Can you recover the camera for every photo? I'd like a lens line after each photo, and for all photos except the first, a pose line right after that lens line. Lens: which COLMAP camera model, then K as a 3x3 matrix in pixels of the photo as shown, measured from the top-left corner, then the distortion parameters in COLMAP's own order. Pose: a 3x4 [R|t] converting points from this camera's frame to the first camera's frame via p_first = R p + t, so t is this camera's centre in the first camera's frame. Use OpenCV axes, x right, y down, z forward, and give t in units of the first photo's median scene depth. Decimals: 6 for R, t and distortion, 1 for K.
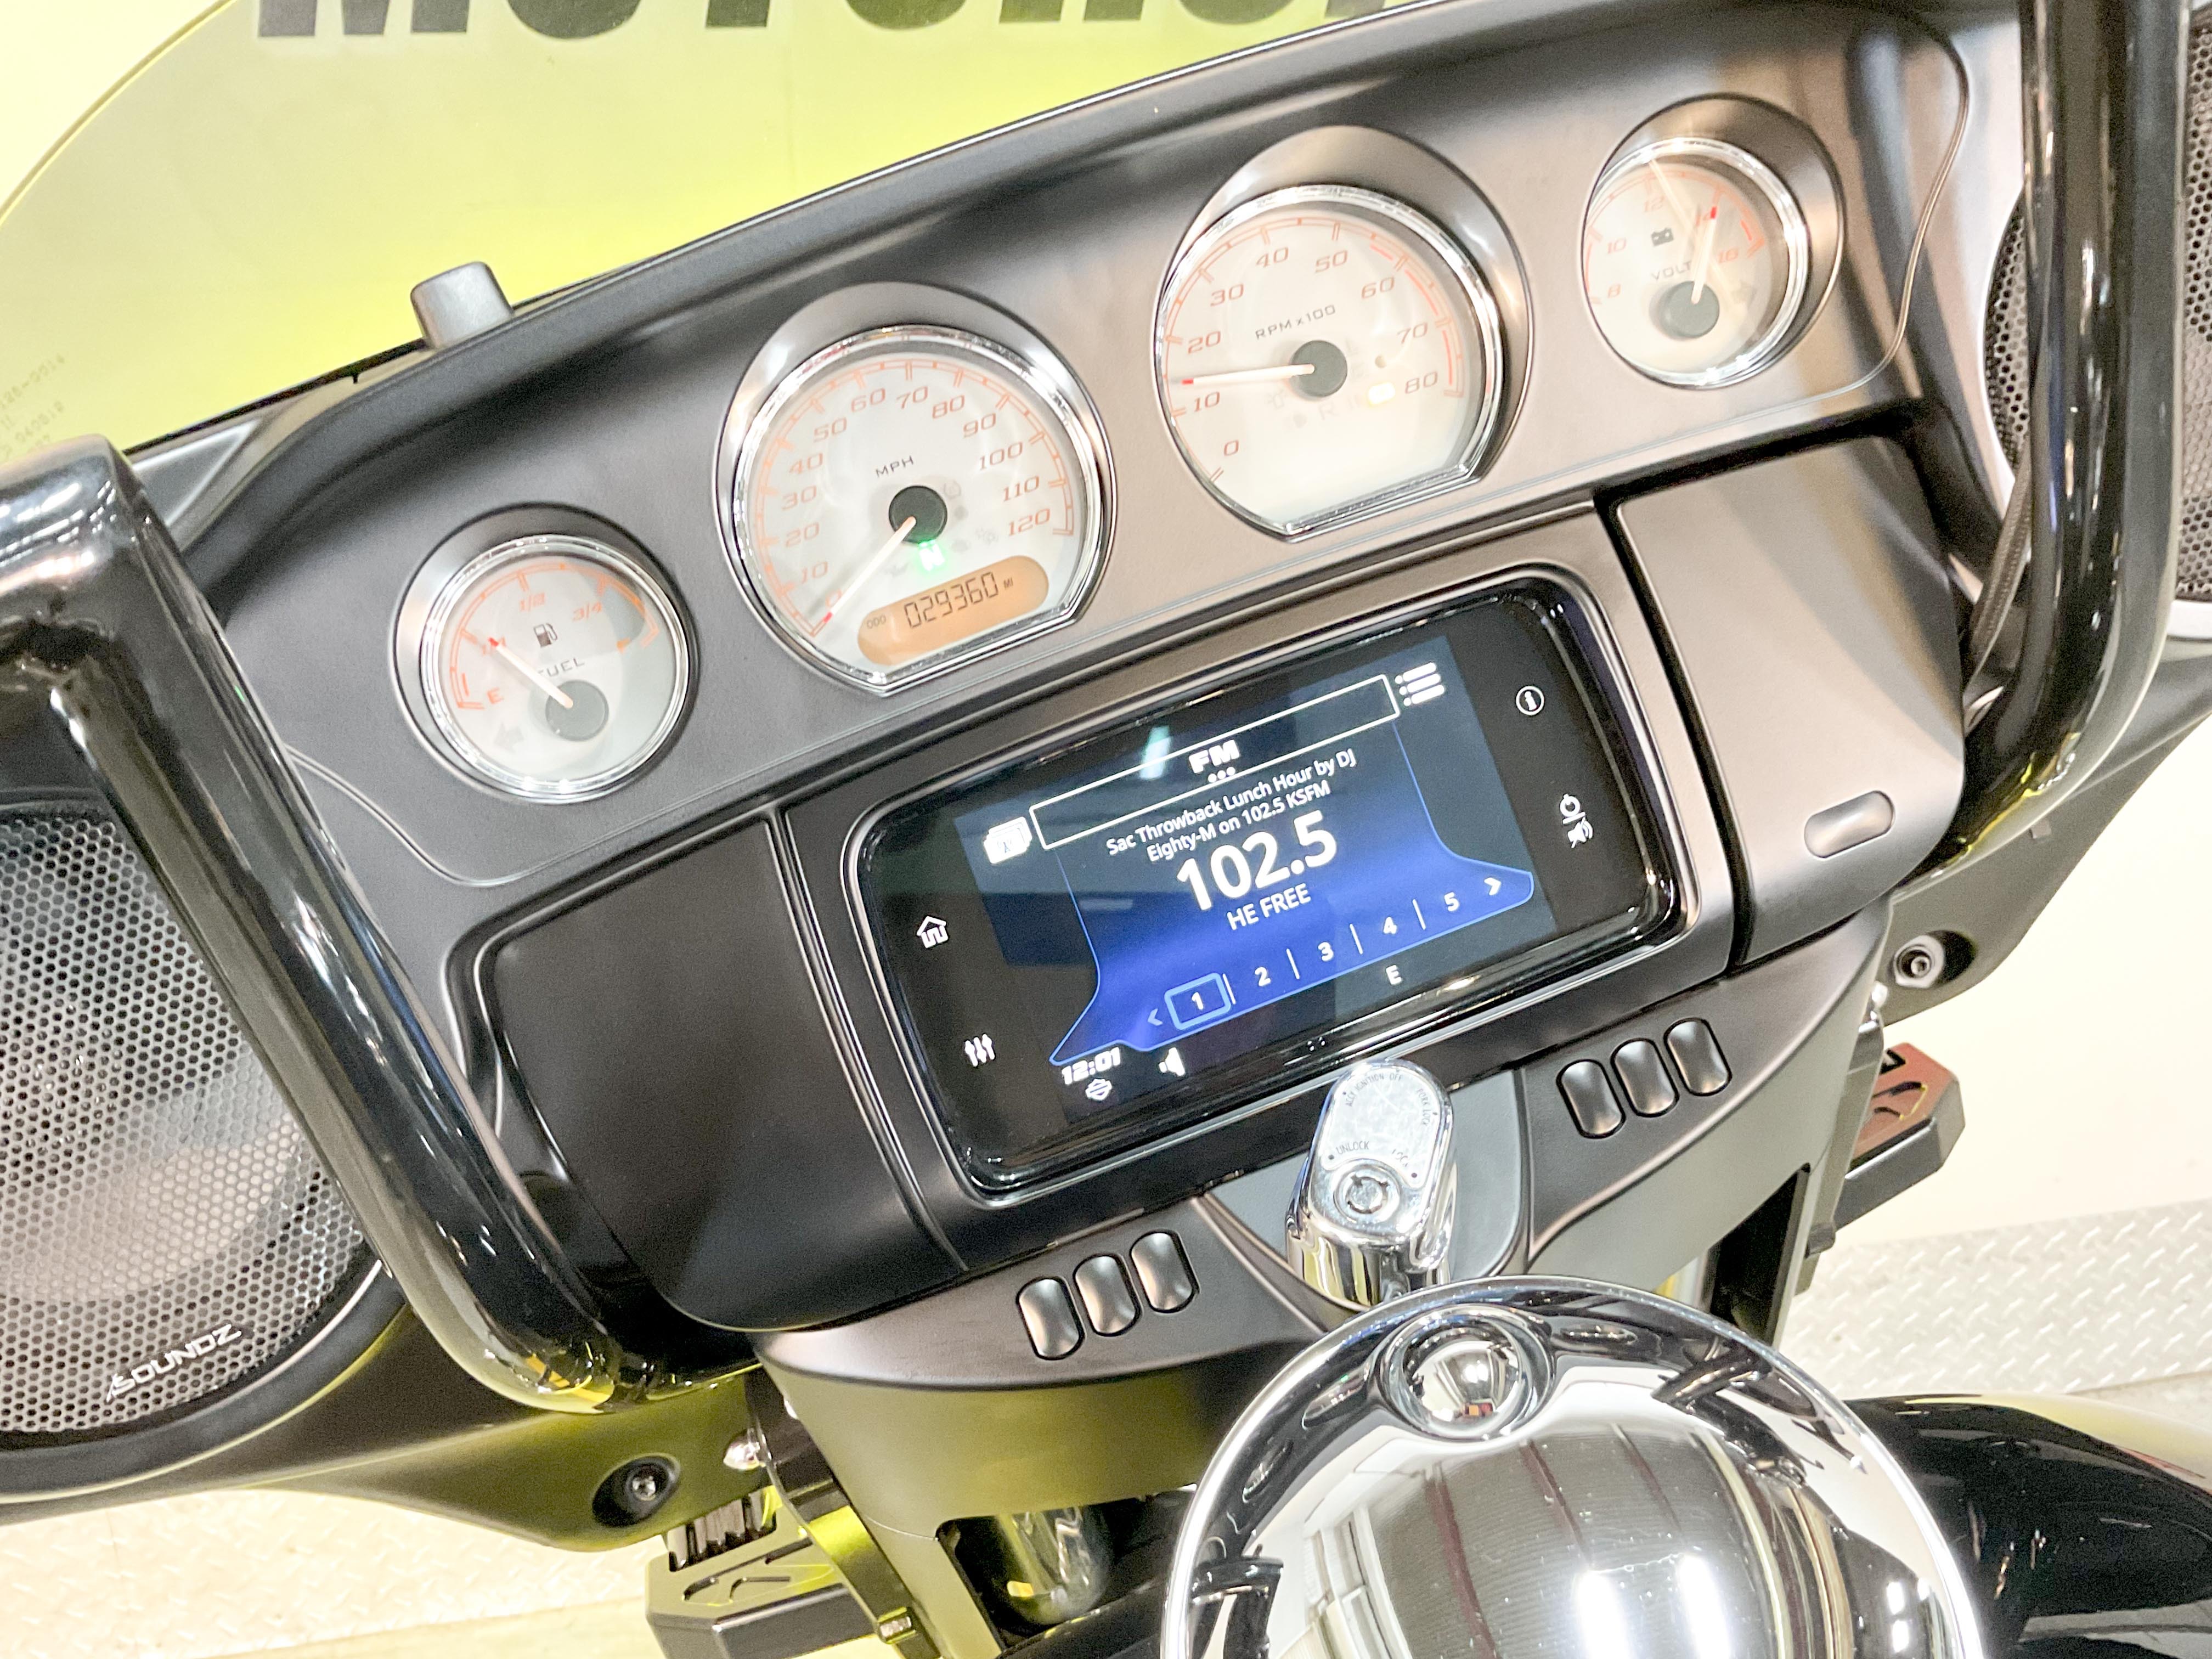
lens RADIAL K [[2013.2, 0, 1106.0], [0, 2013.2, 834.5], [0, 0, 1]] dist [0.006592, -0.038087]
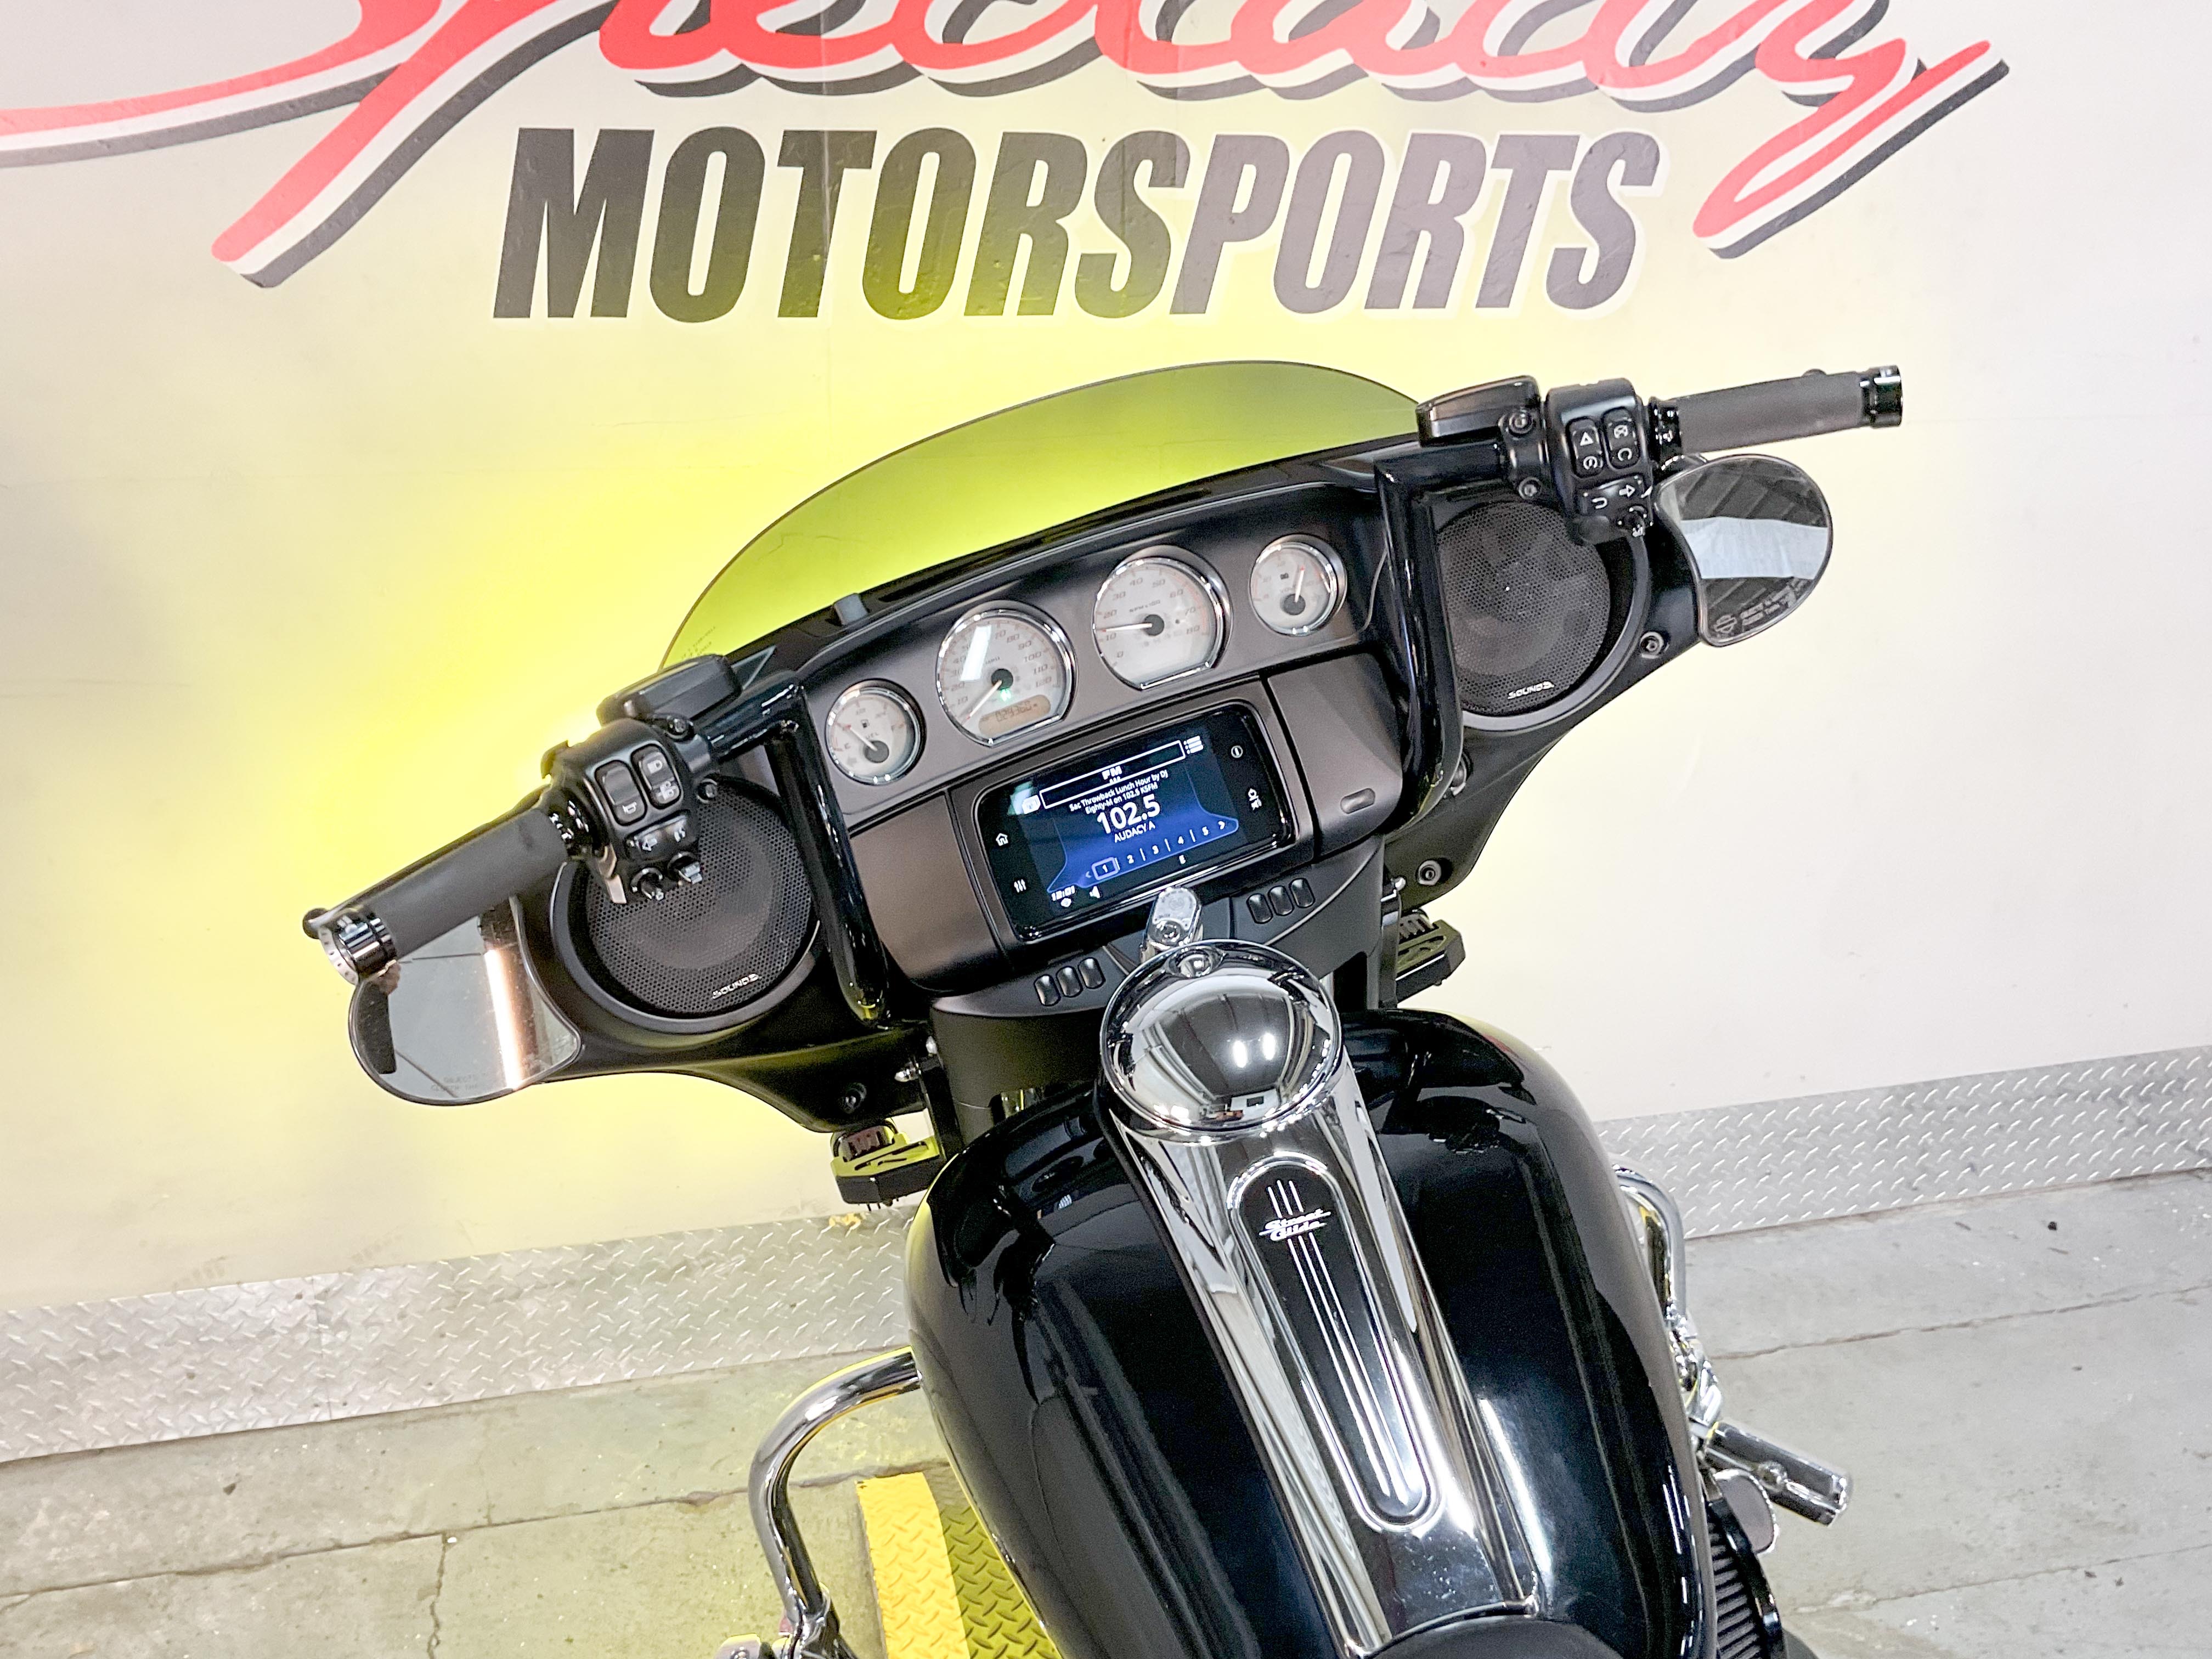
lens RADIAL K [[1897.5, 0, 1109.1], [0, 1897.5, 817.0], [0, 0, 1]] dist [0.001196, -0.036540]
pose [[0.997446, 0.008815, 0.070884, -0.120134], [-0.006906, 0.999608, -0.027130, 0.083117], [-0.071095, 0.026571, 0.997116, -1.395734]]
